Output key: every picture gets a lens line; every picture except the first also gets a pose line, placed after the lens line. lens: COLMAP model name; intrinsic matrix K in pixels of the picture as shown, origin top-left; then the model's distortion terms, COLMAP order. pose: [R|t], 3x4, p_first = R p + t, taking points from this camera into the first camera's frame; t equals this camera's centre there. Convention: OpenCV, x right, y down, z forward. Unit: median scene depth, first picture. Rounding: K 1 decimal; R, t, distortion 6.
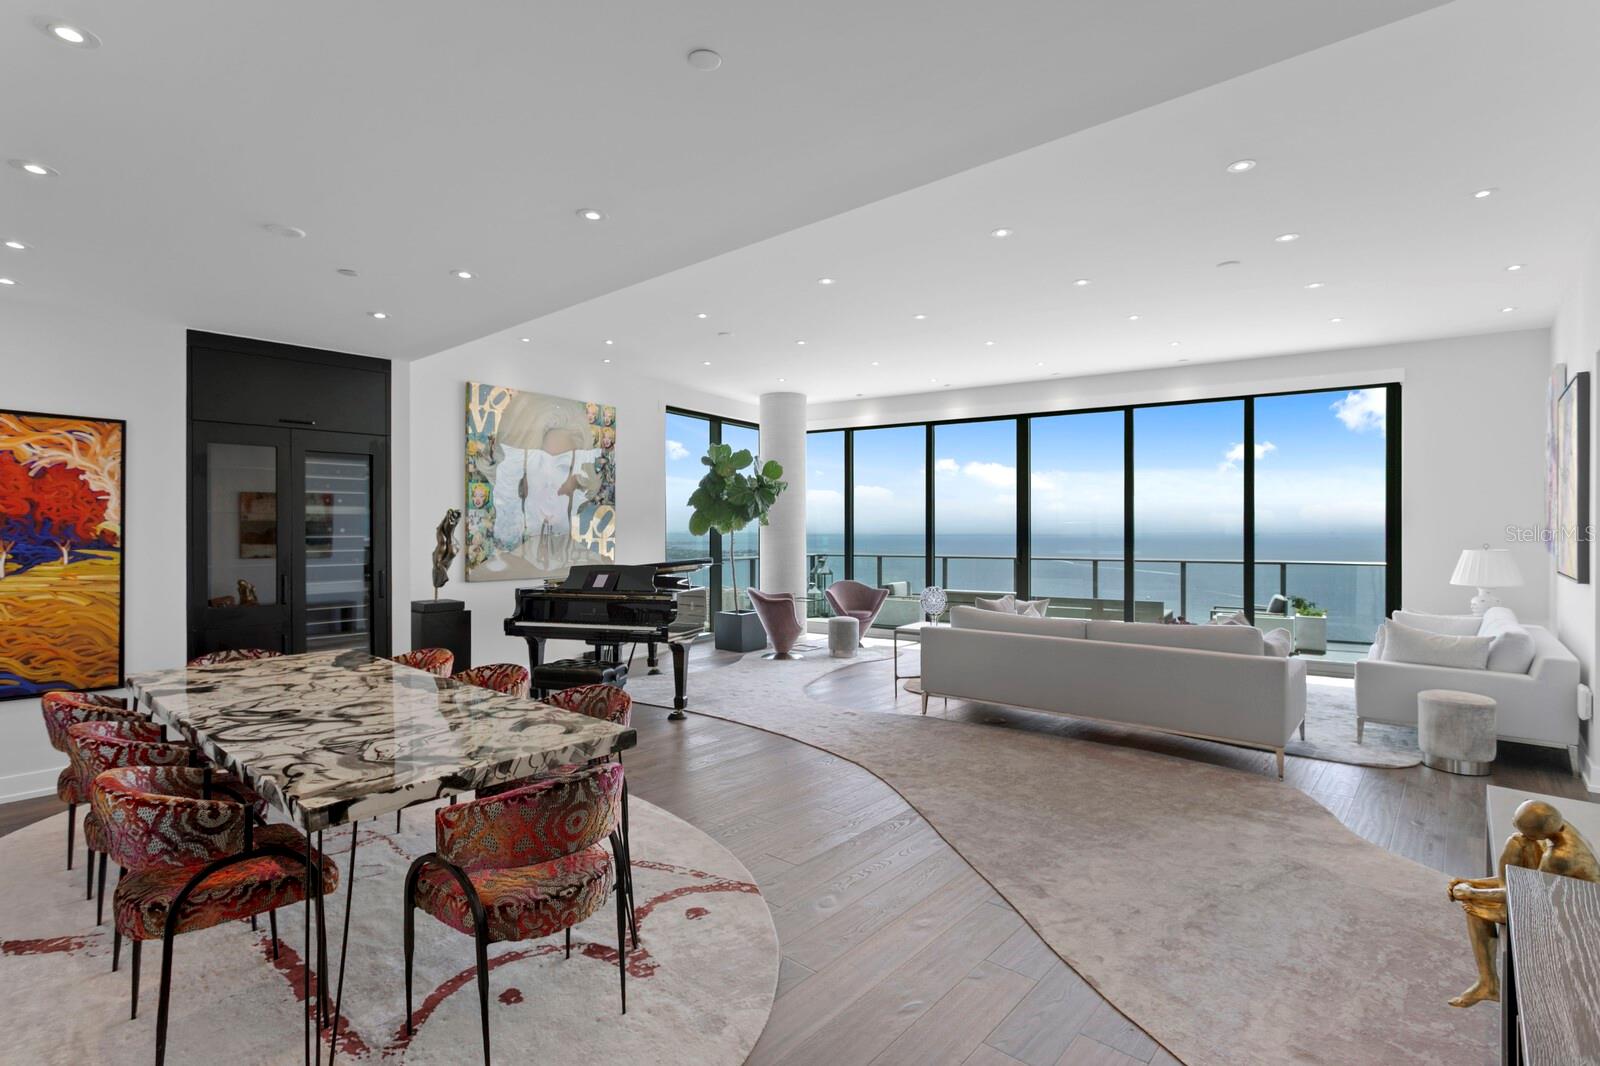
lens RADIAL K [[766.9, 0, 796.0], [0, 766.9, 527.8], [0, 0, 1]] dist [0.000238, -0.000308]
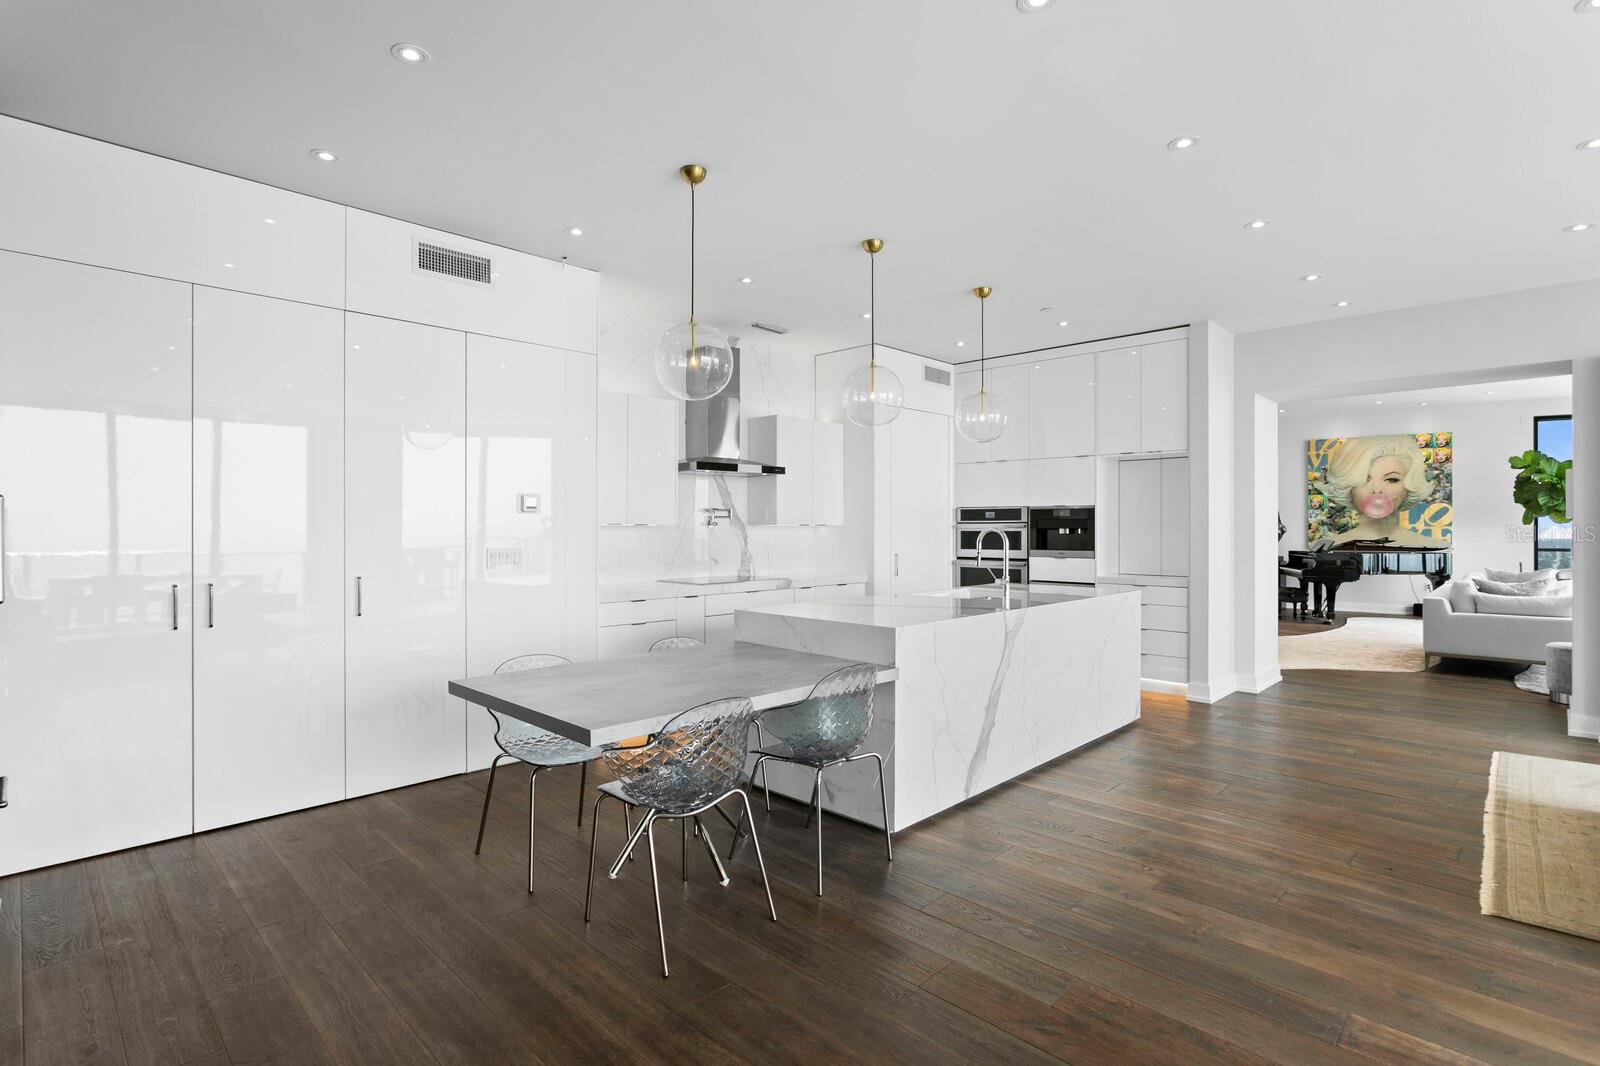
lens RADIAL K [[788.5, 0, 769.9], [0, 788.5, 527.6], [0, 0, 1]] dist [-0.003648, 0.001418]
pose [[-0.082785, 0.001383, -0.996566, 1.692317], [0.000378, 0.999999, 0.001356, 0.016791], [0.996567, -0.000264, -0.082785, -0.138492]]
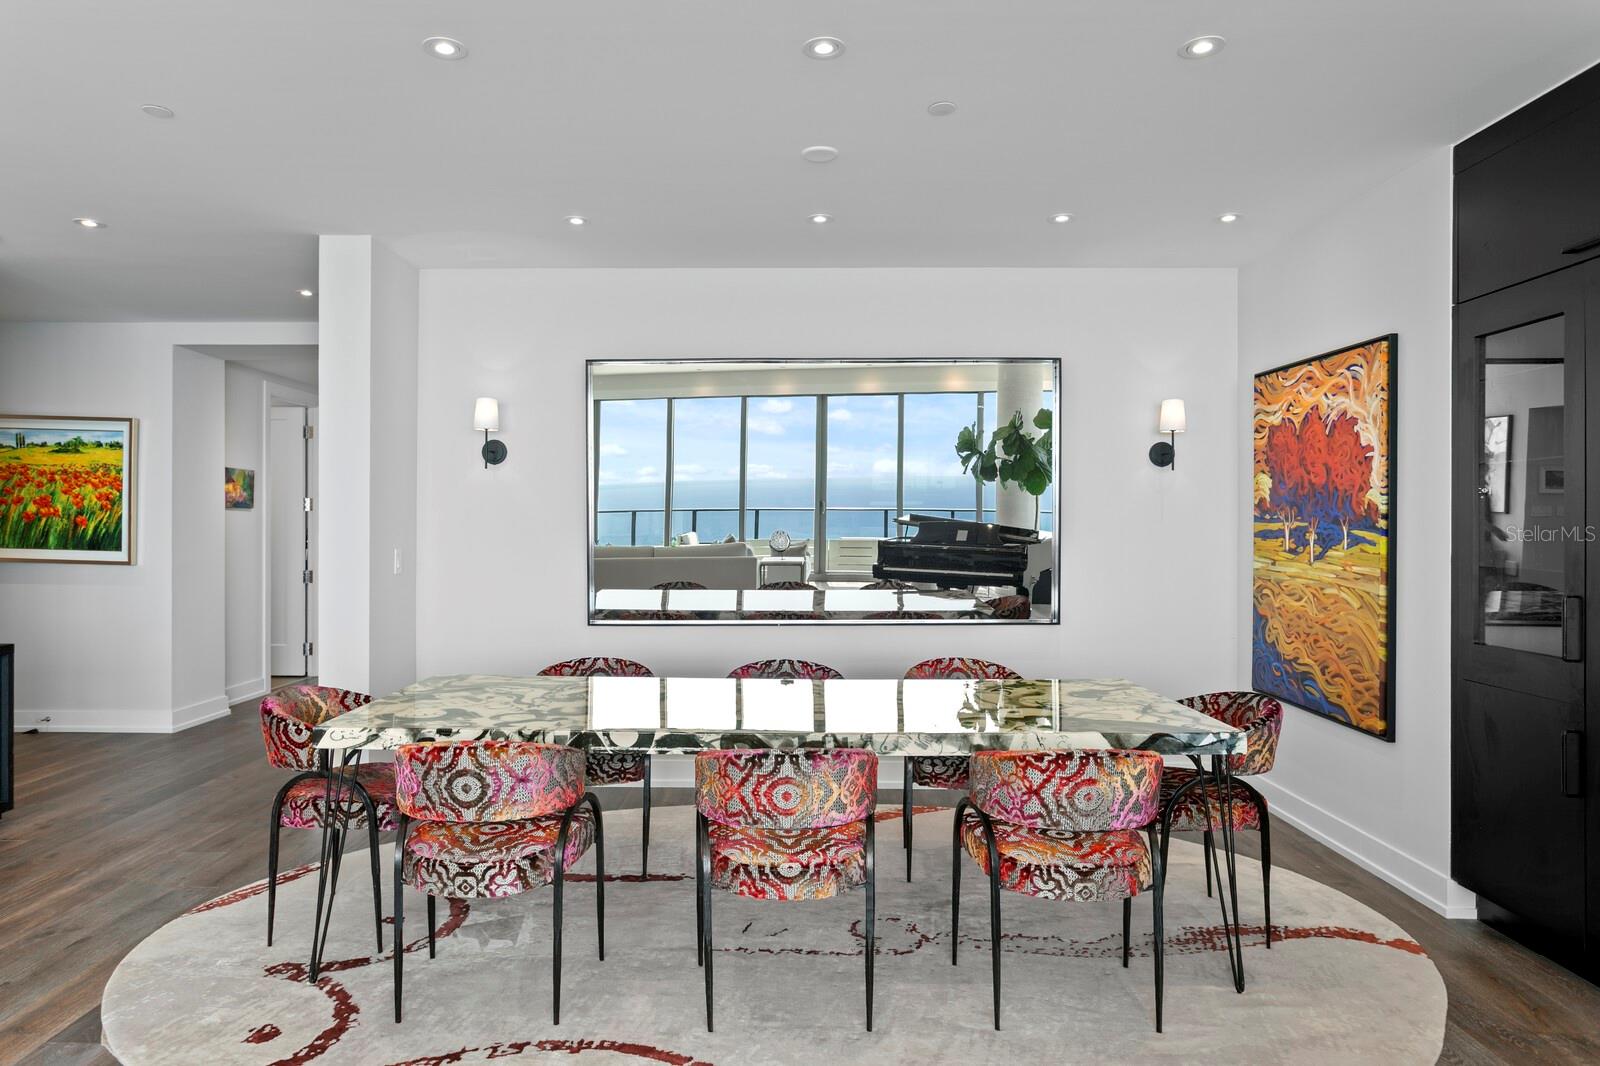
lens RADIAL K [[944.0, 0, 781.4], [0, 944.0, 521.3], [0, 0, 1]] dist [-0.001885, 0.000419]
pose [[-0.766531, -0.003742, -0.642196, 0.028396], [-0.001425, 0.999990, -0.004126, 0.016821], [0.642205, -0.002247, -0.766529, 0.905097]]
